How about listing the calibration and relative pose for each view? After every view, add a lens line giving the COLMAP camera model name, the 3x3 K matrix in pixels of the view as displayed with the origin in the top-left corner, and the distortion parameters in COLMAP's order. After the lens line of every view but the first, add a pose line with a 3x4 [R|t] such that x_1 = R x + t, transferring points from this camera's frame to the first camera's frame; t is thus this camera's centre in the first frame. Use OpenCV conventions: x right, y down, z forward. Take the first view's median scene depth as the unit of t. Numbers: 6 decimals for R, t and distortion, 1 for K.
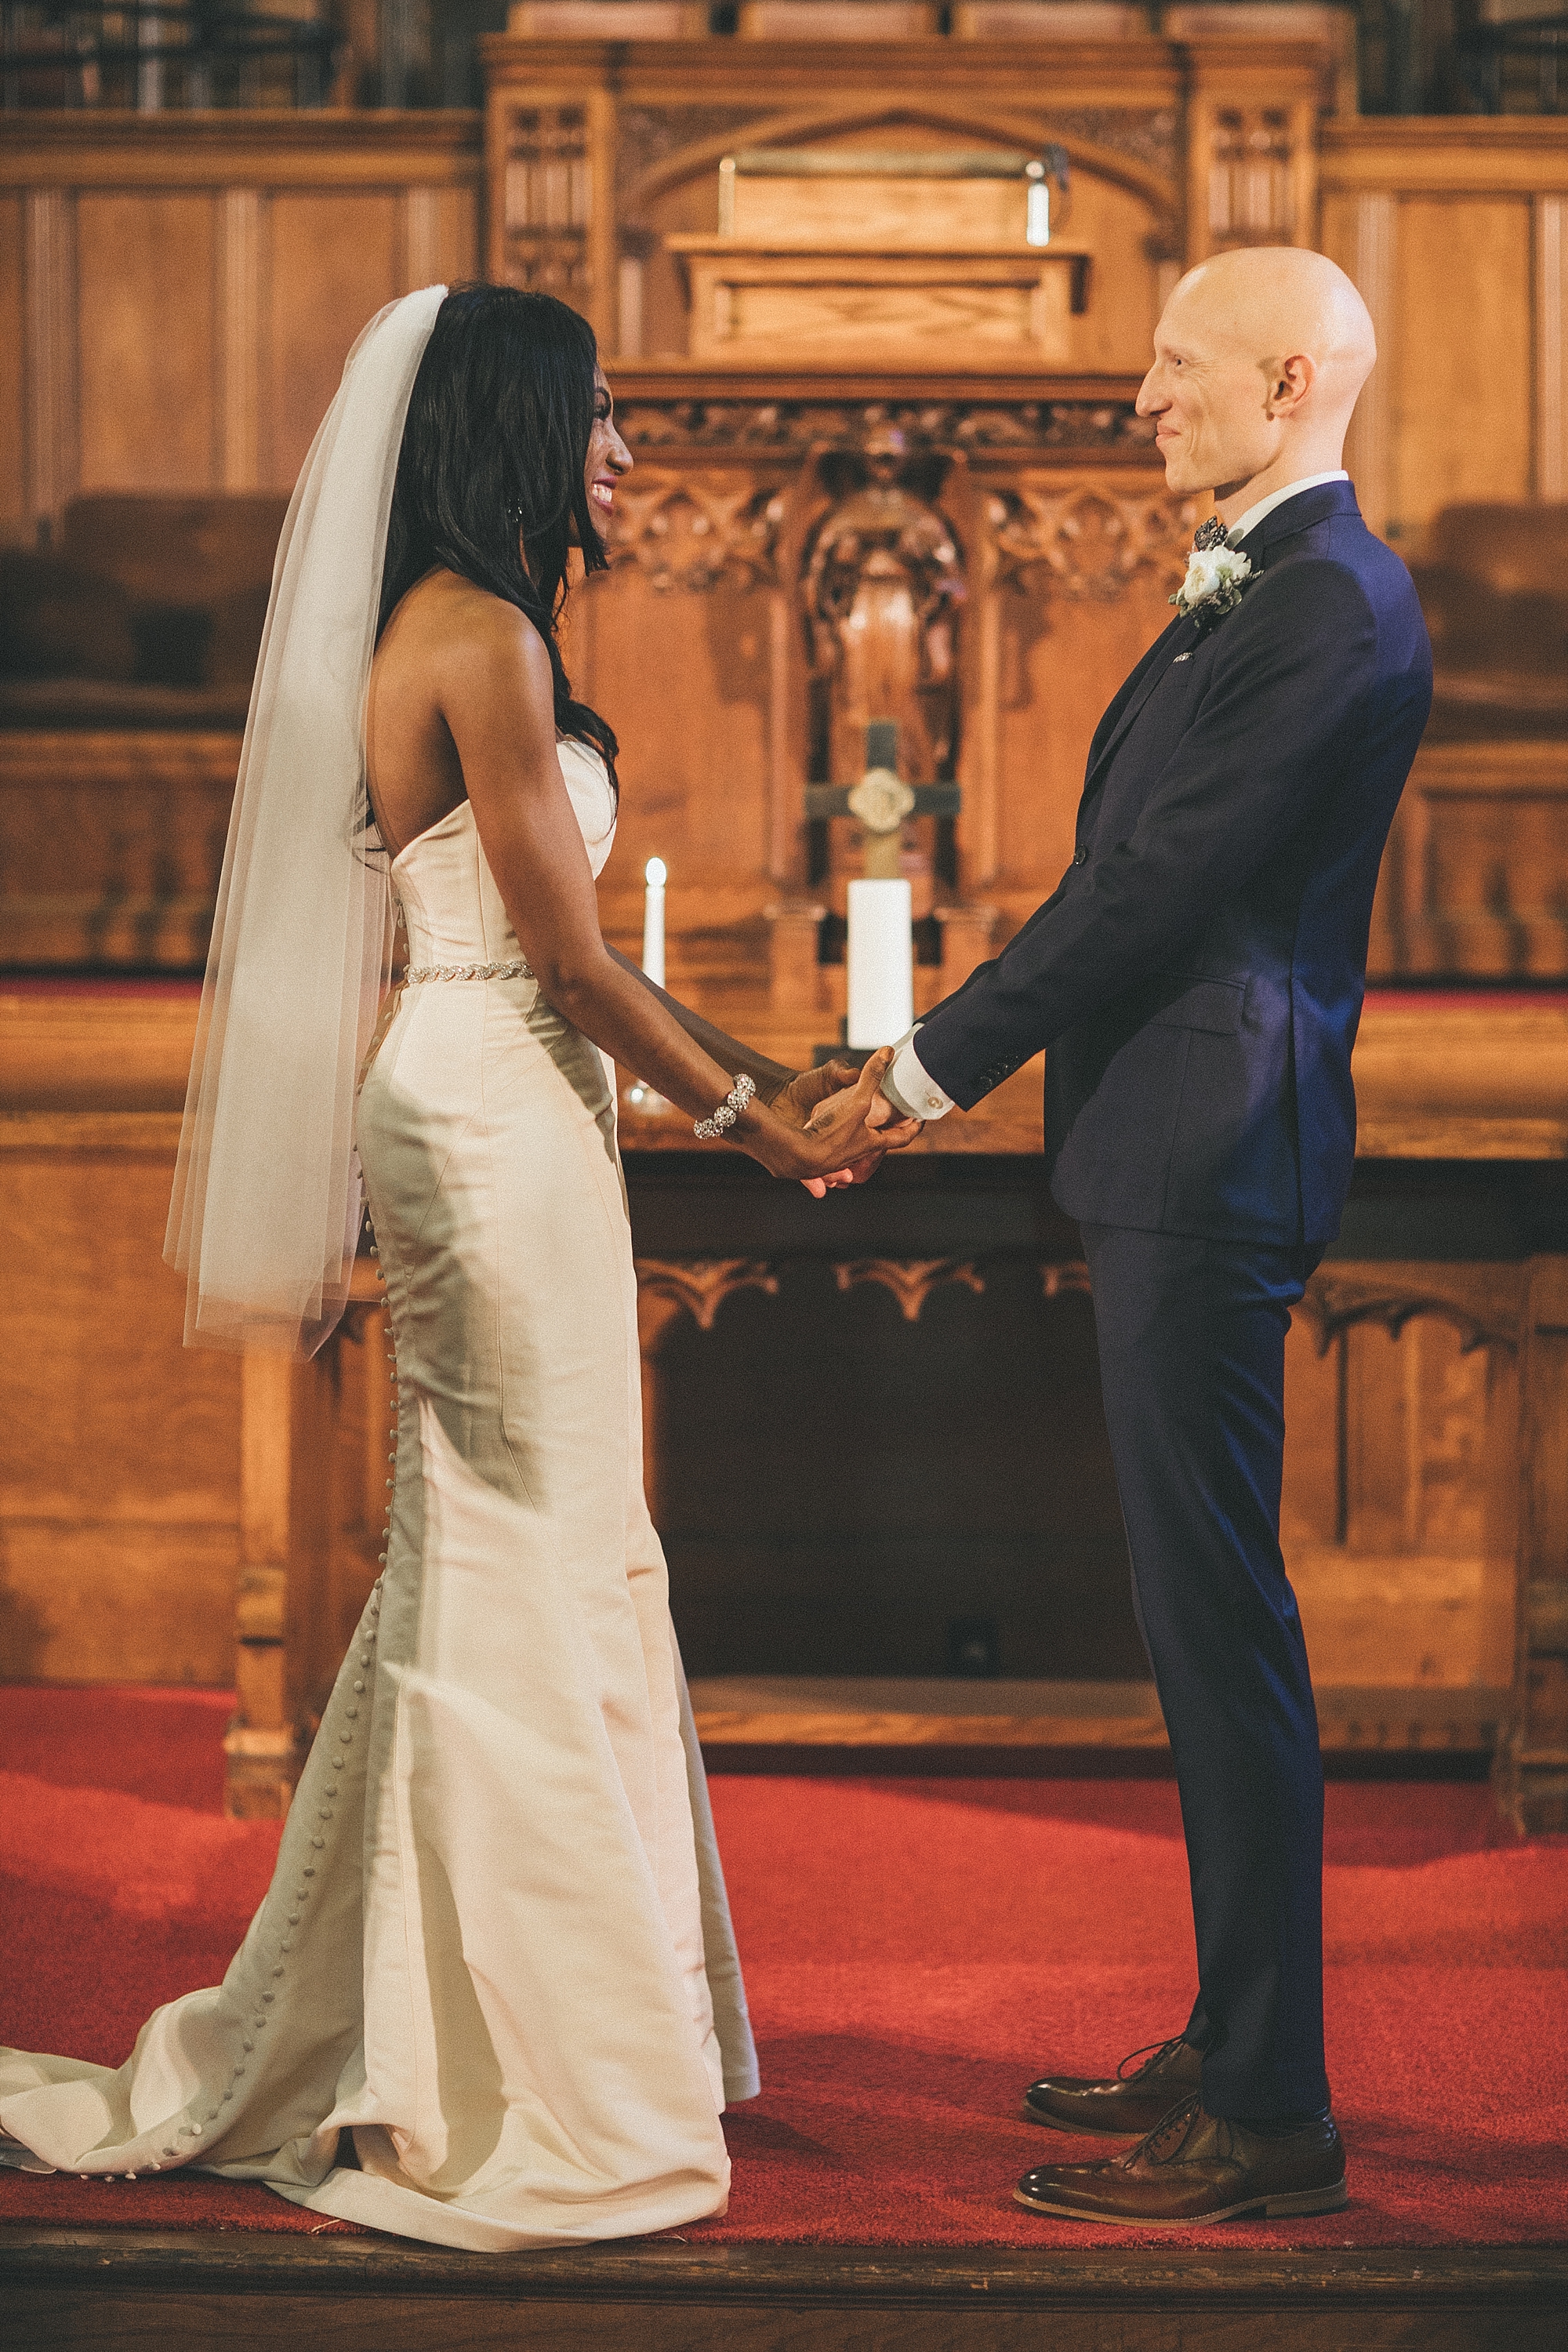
lens RADIAL K [[5721.2, 0, 691.3], [0, 5721.2, 1174.9], [0, 0, 1]] dist [-0.063111, -0.515086]
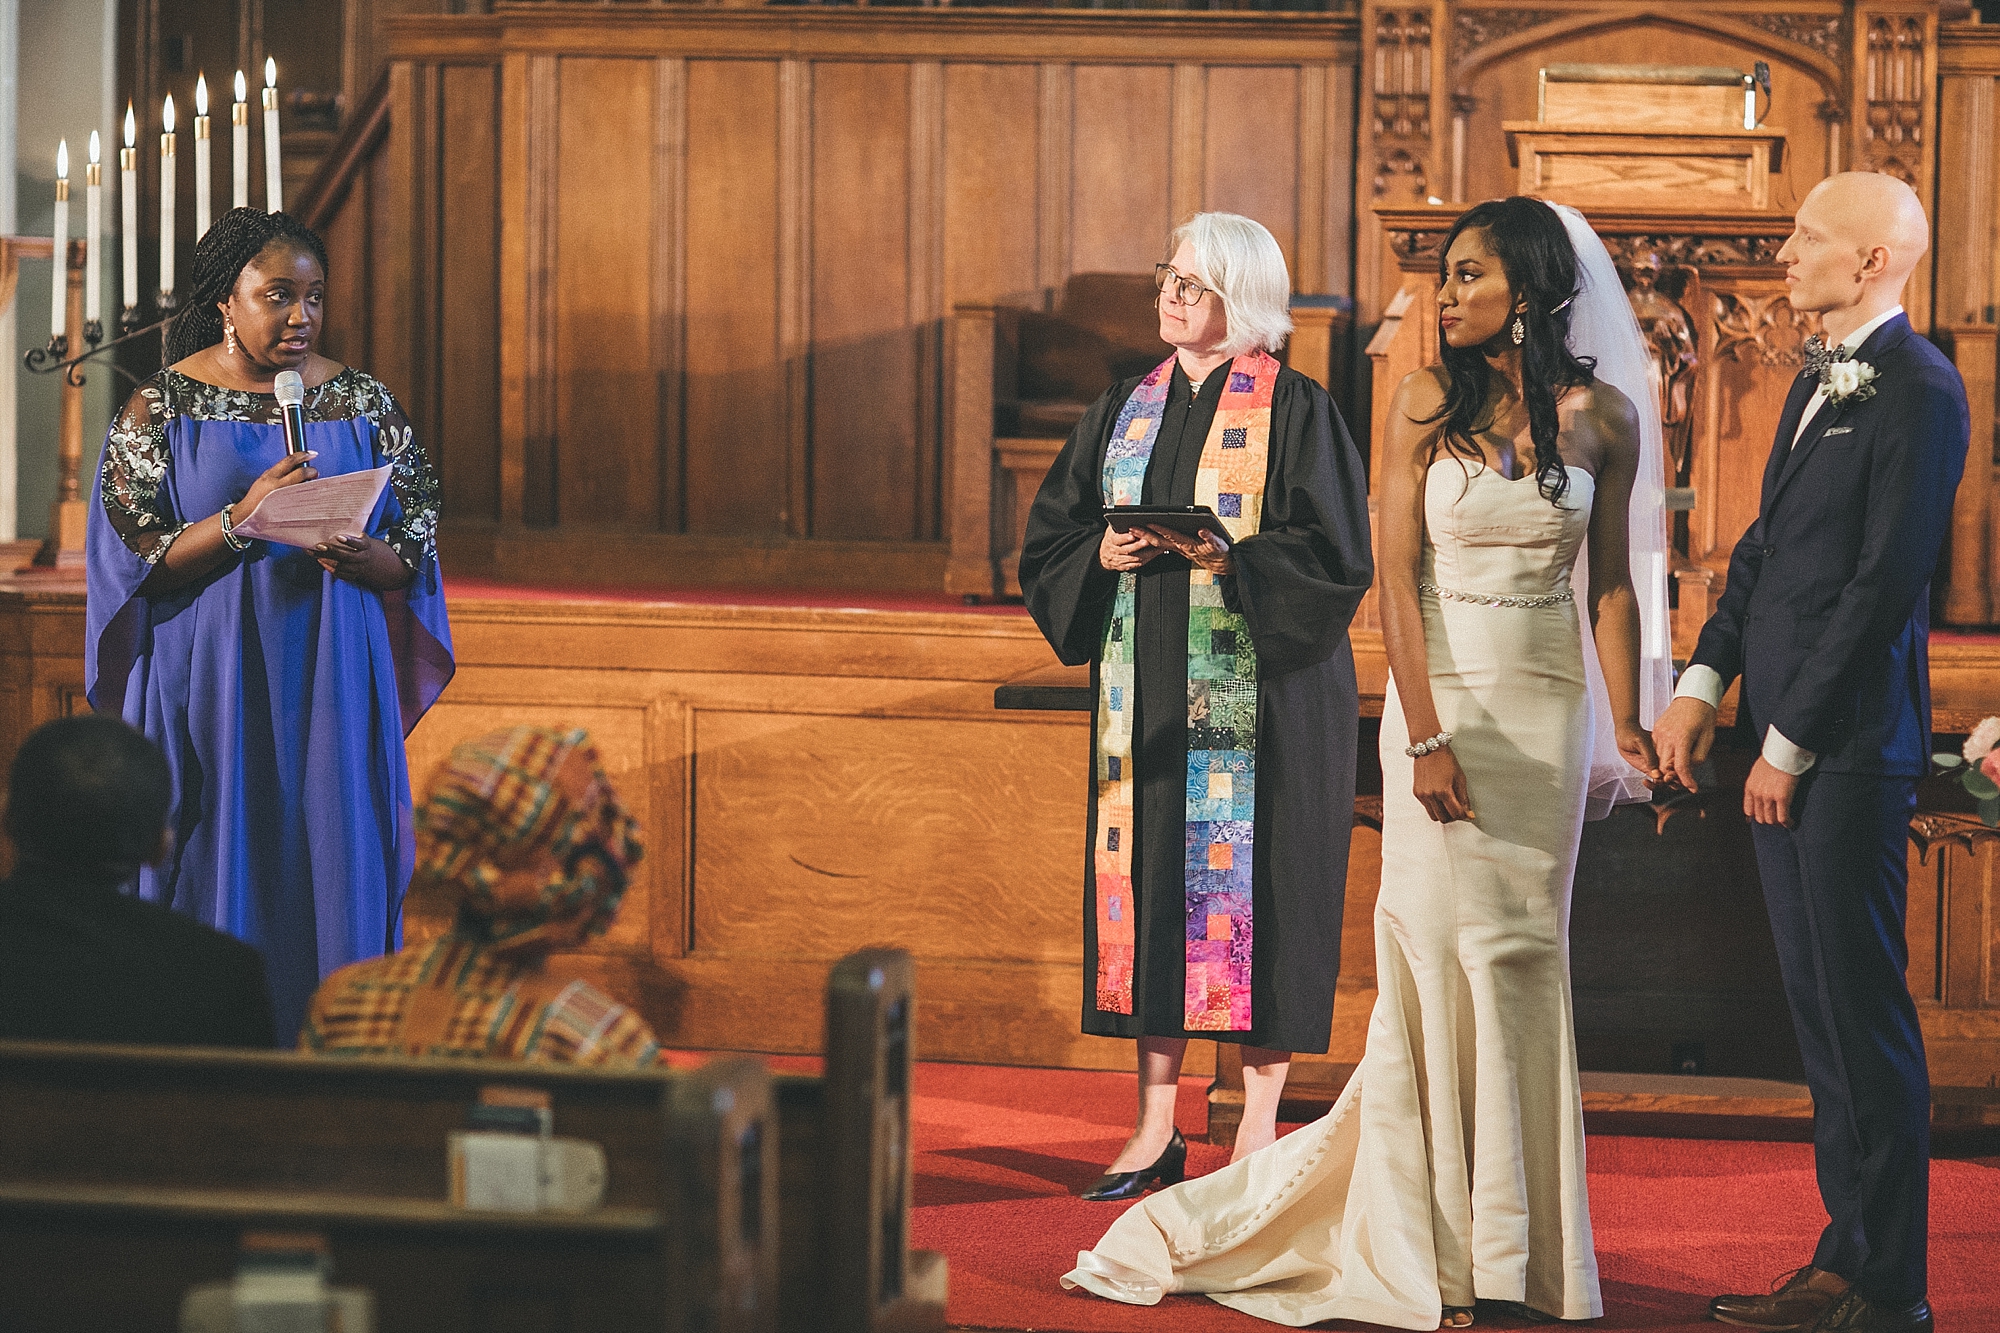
lens RADIAL K [[4864.9, 0, 1000.0], [0, 4864.9, 666.5], [0, 0, 1]] dist [-0.063111, -0.515086]
pose [[0.996342, 0.021020, -0.082826, -0.027017], [-0.023134, 0.999429, -0.024639, 0.014058], [0.082261, 0.026465, 0.996259, -0.282813]]
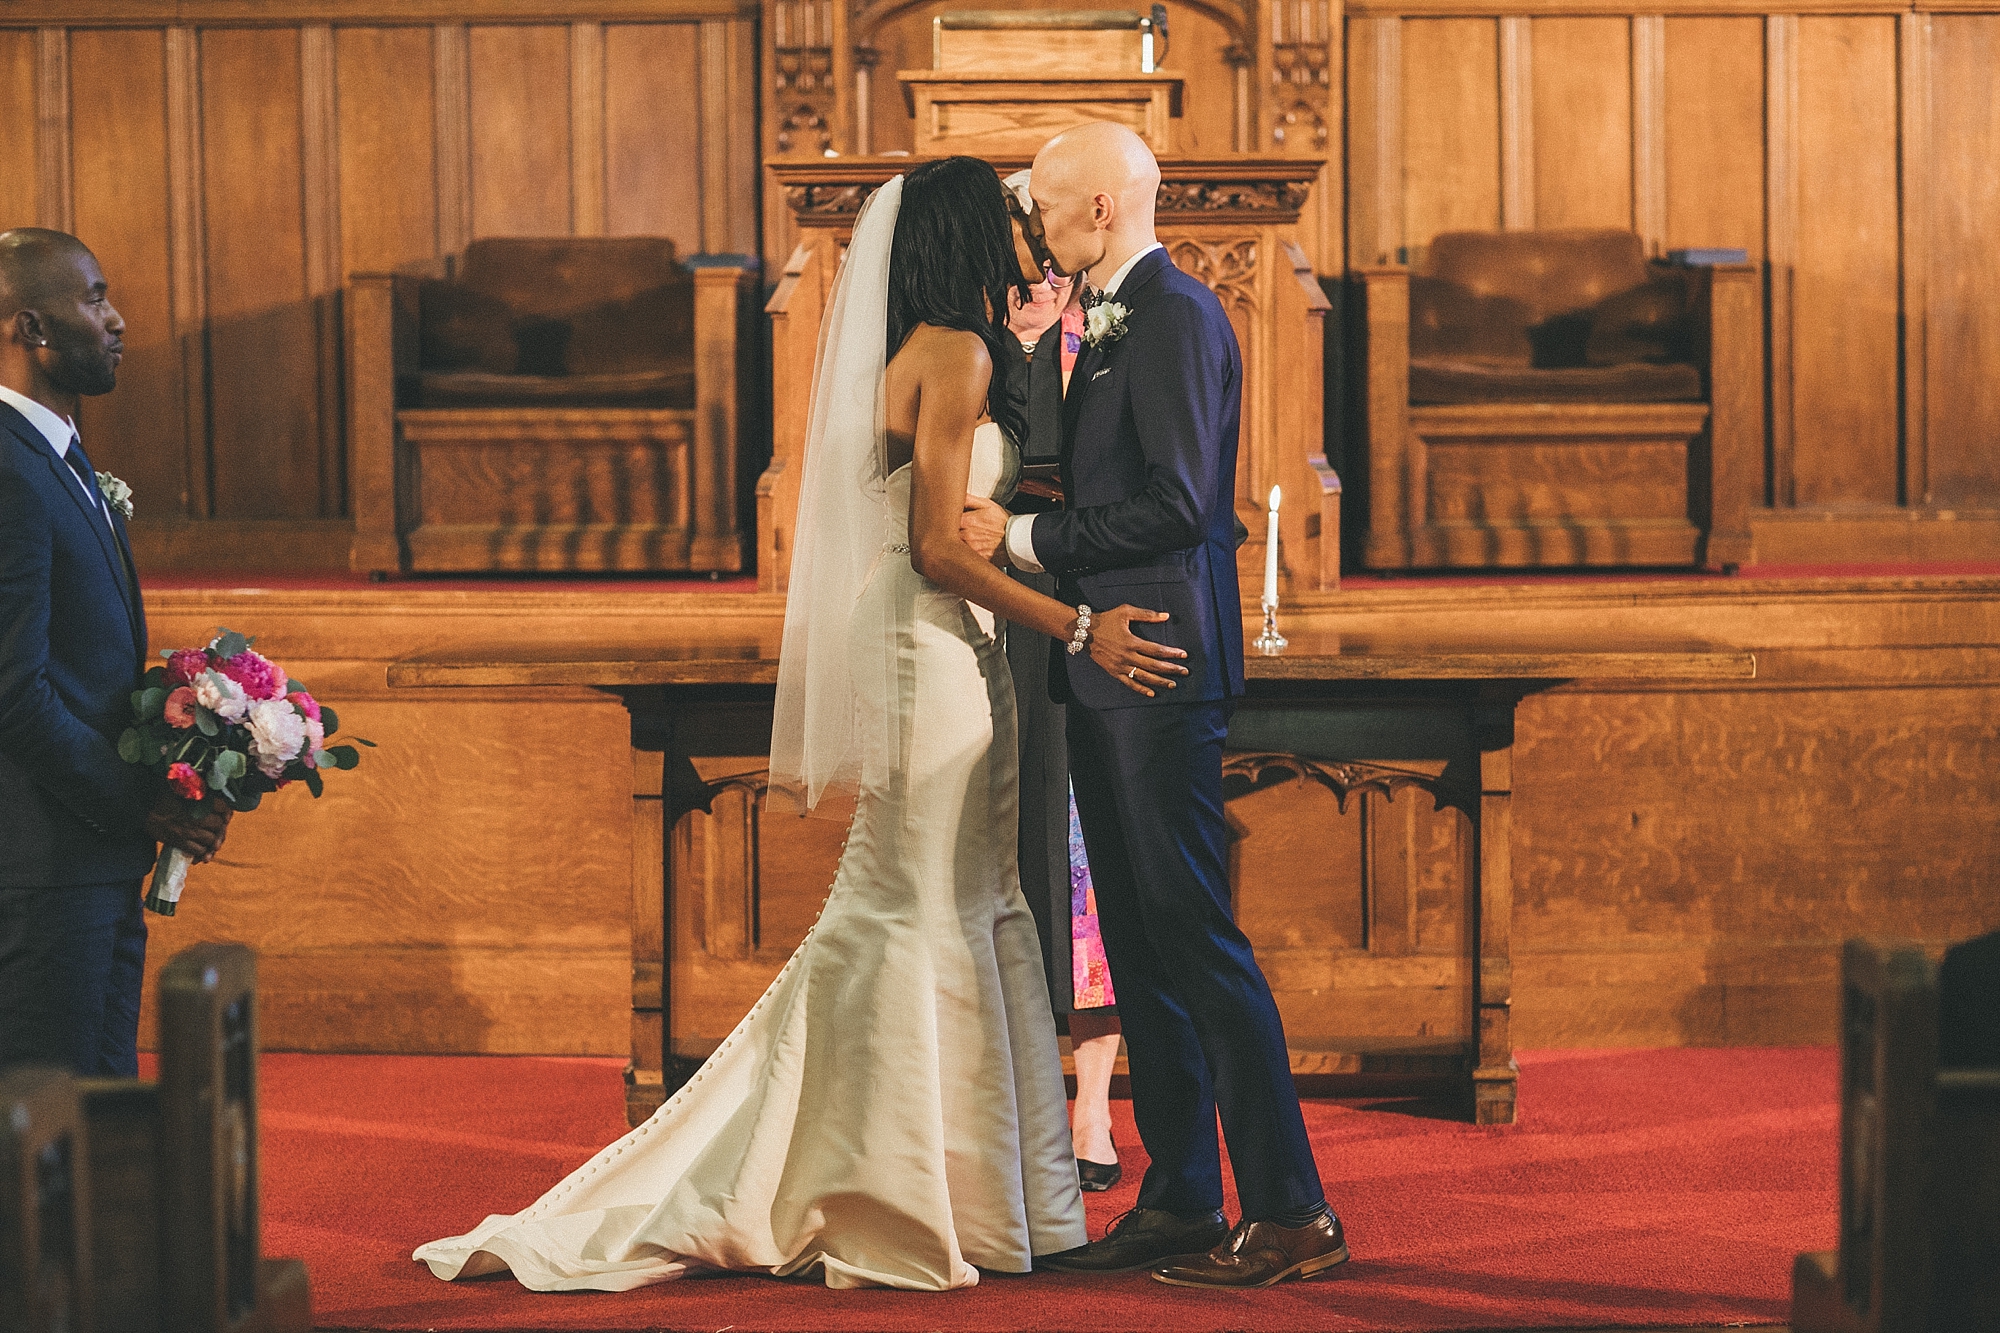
lens RADIAL K [[4864.9, 0, 1000.0], [0, 4864.9, 666.5], [0, 0, 1]] dist [-0.063111, -0.515086]
pose [[0.999577, -0.012768, 0.026124, -0.012375], [0.013262, 0.999735, -0.018833, 0.013692], [-0.025877, 0.019172, 0.999481, -0.253369]]
